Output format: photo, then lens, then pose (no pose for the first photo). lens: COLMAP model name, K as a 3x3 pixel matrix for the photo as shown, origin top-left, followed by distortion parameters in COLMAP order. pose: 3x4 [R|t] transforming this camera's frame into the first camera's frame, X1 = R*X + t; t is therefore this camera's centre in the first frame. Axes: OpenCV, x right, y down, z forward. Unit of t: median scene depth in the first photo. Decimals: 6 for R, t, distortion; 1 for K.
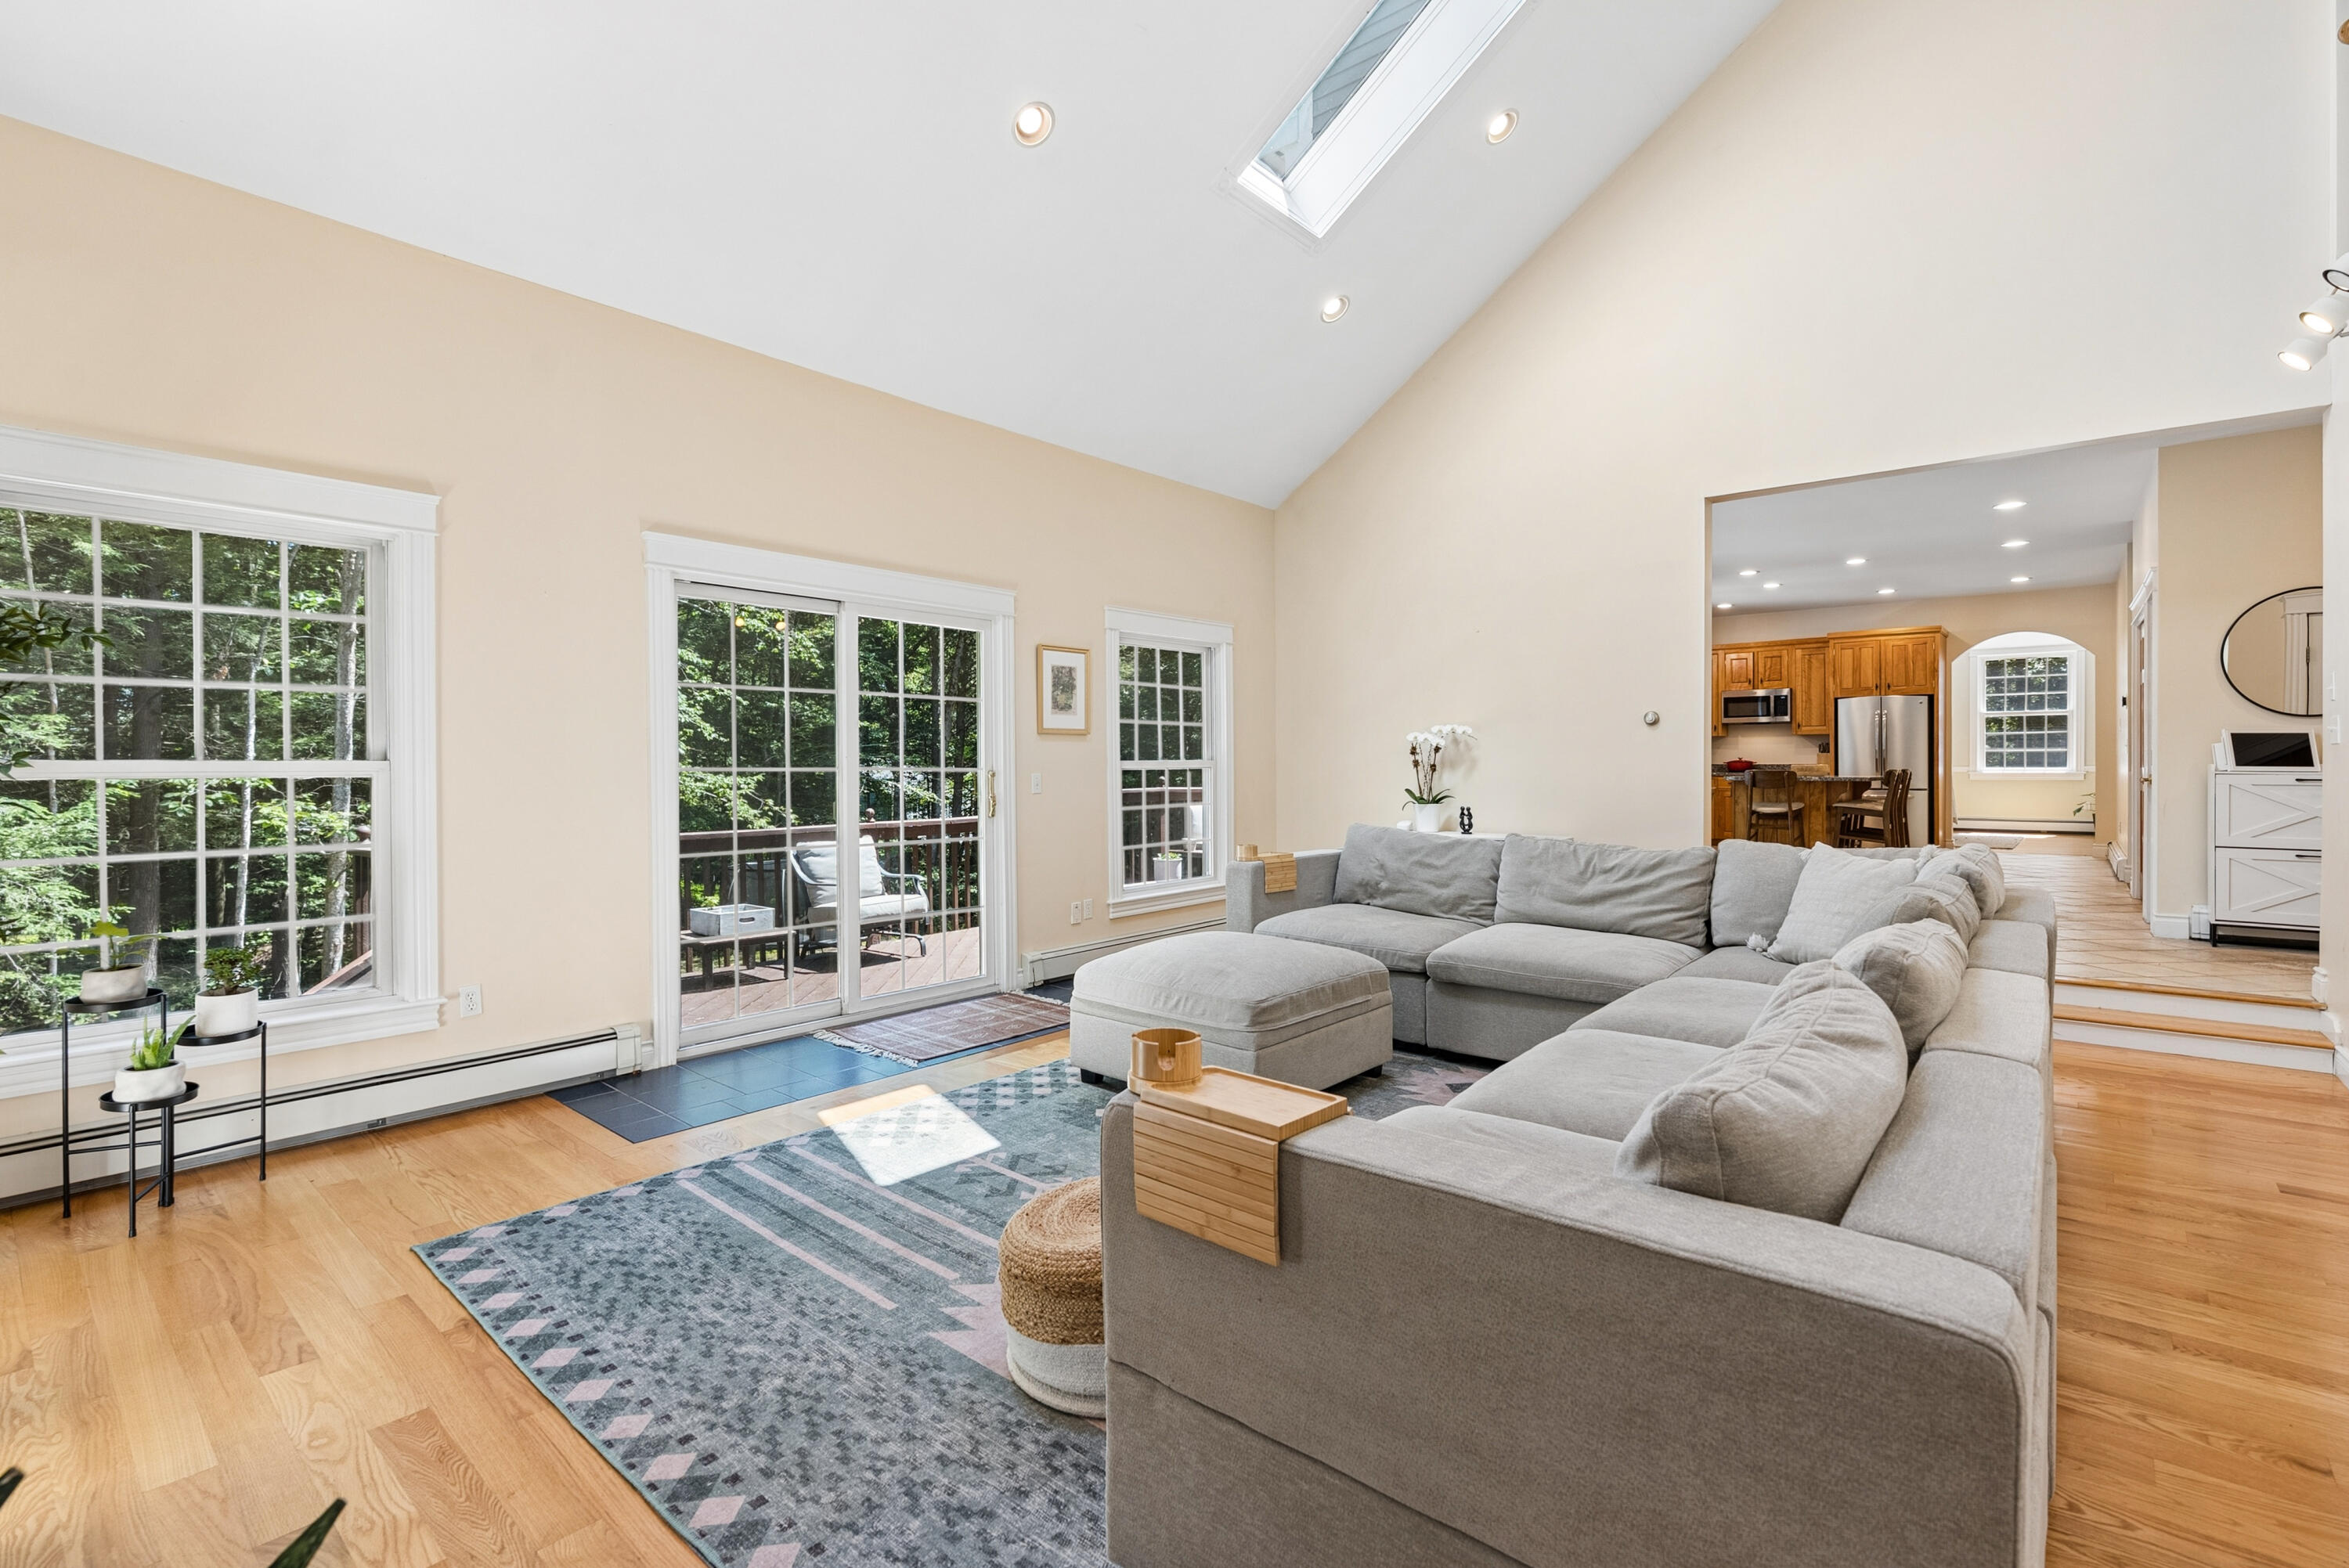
lens RADIAL K [[1074.6, 0, 1156.0], [0, 1074.6, 776.1], [0, 0, 1]] dist [-0.009544, 0.001017]
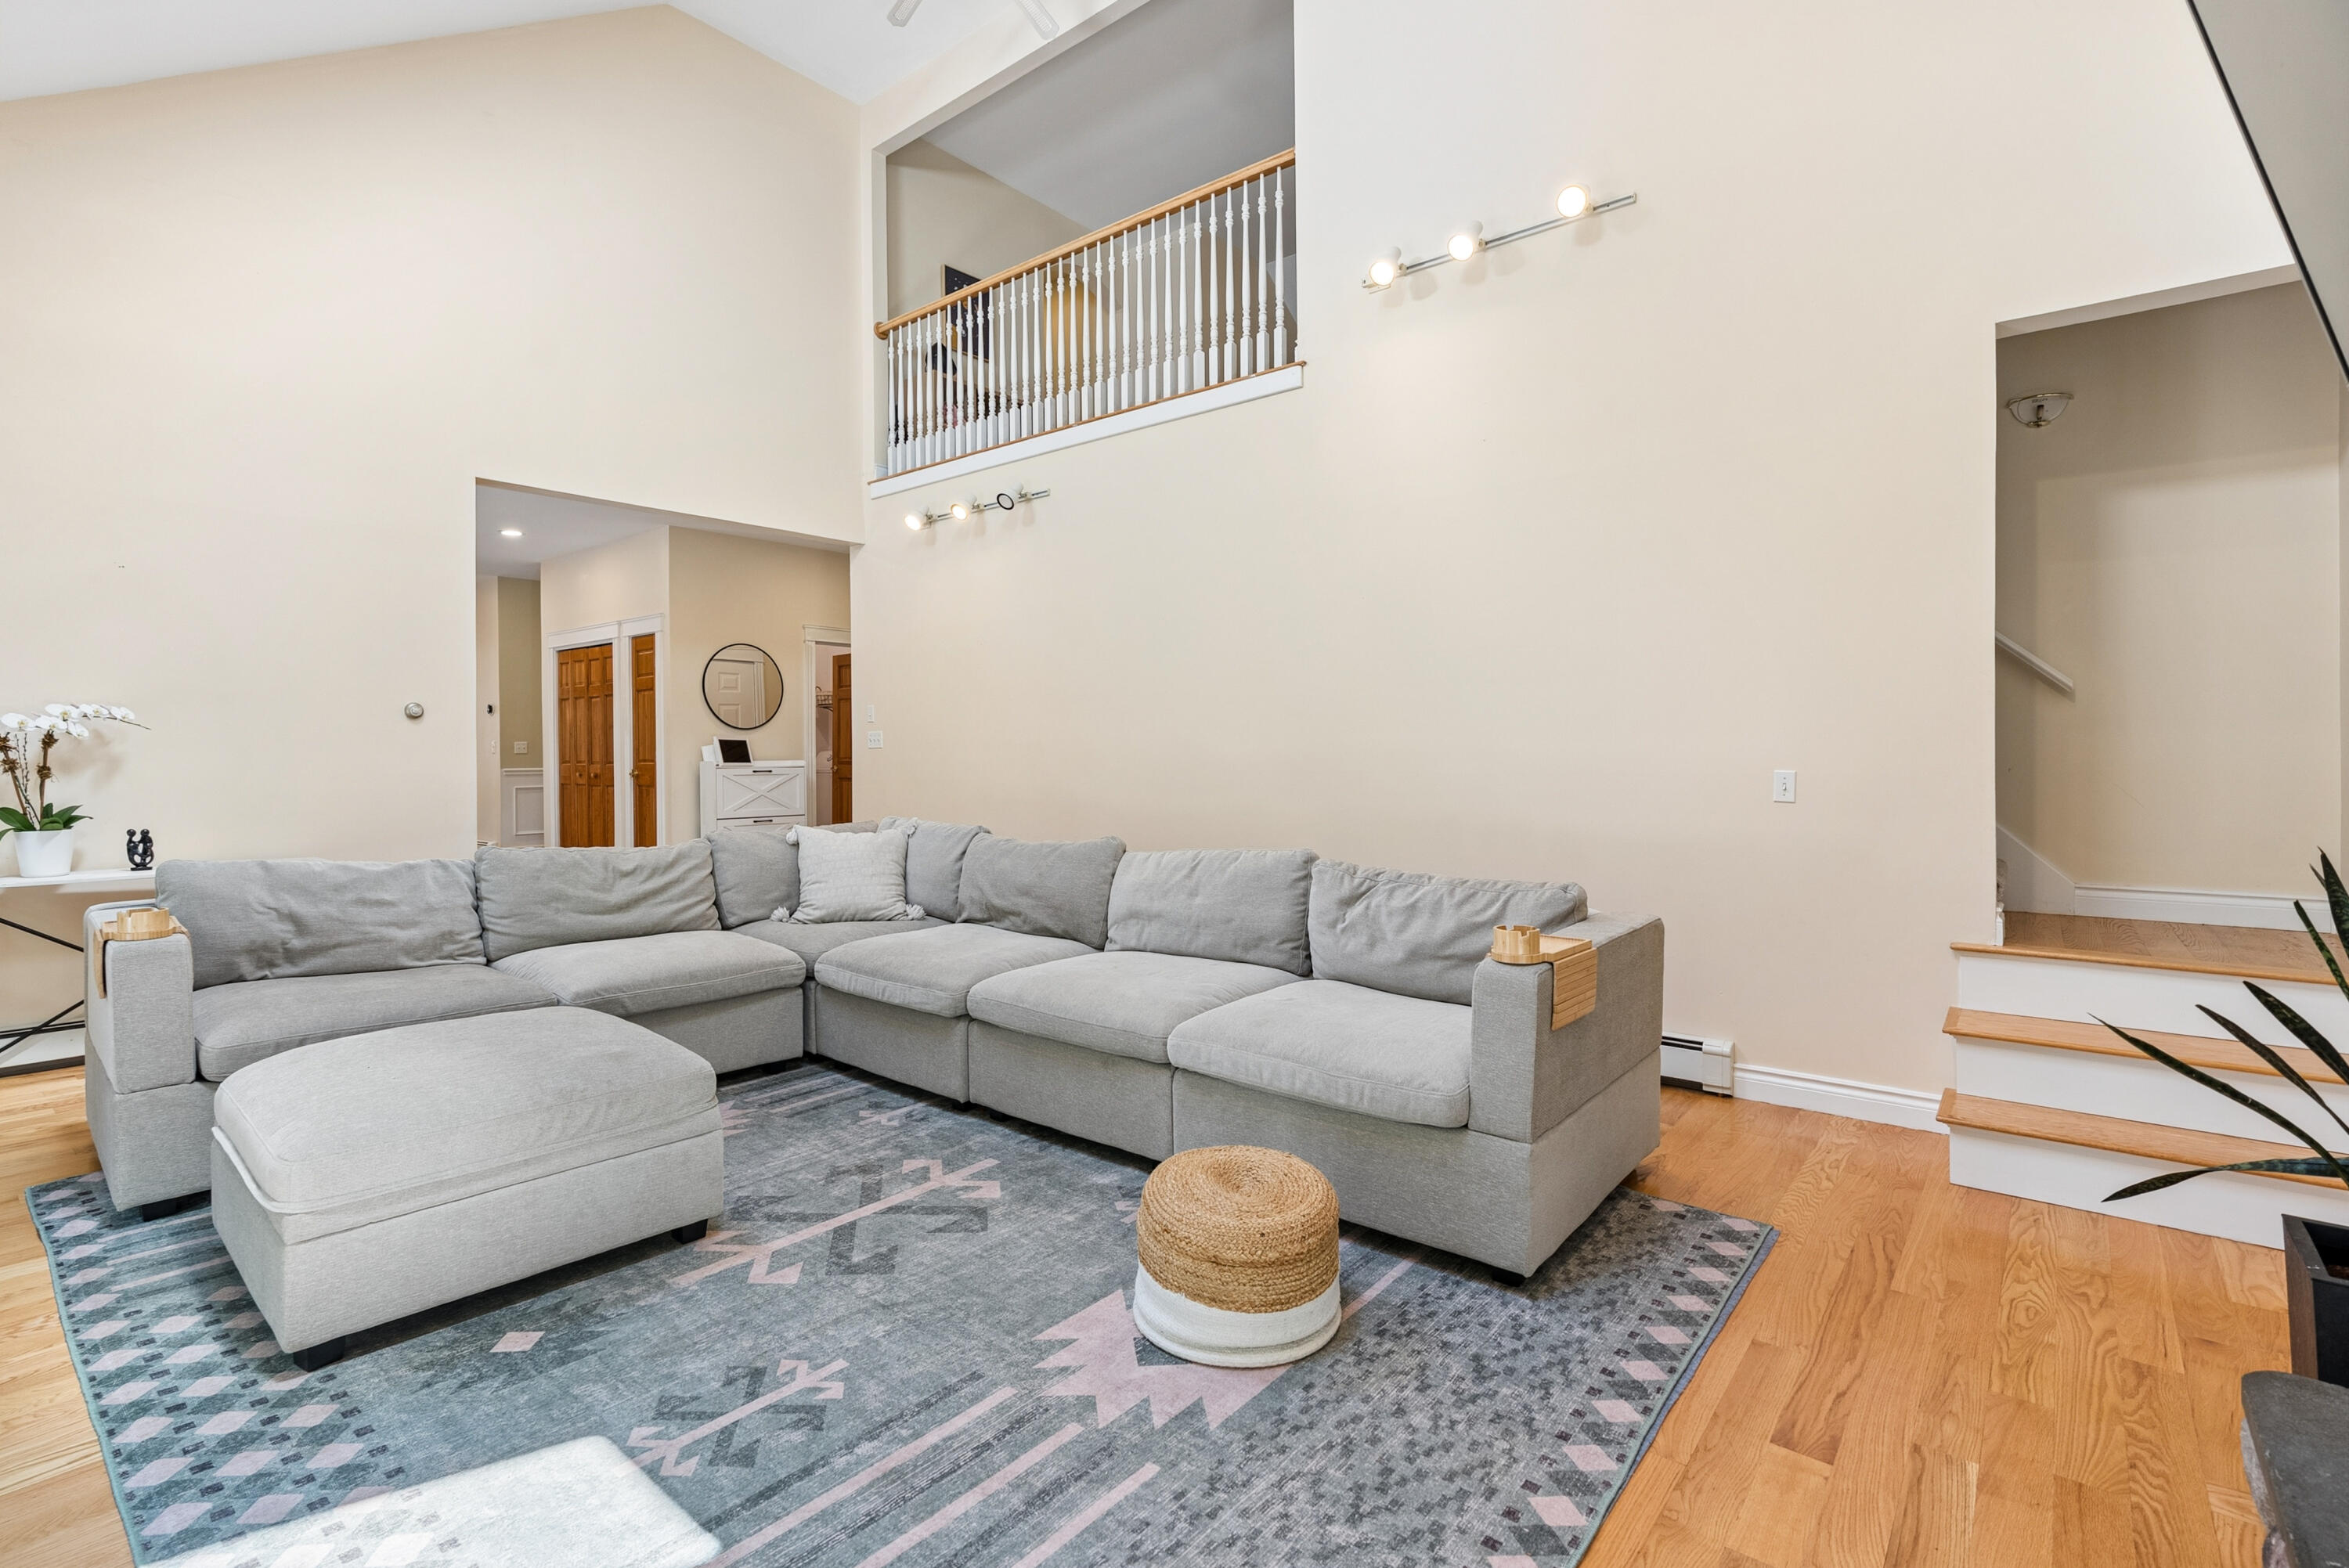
lens RADIAL K [[1074.6, 0, 1158.9], [0, 1074.6, 768.2], [0, 0, 1]] dist [-0.009544, 0.001017]
pose [[-0.022477, -0.009604, 0.999701, -0.723290], [0.016218, 0.999819, 0.009970, -0.010764], [-0.999616, 0.016438, -0.022318, 0.718520]]
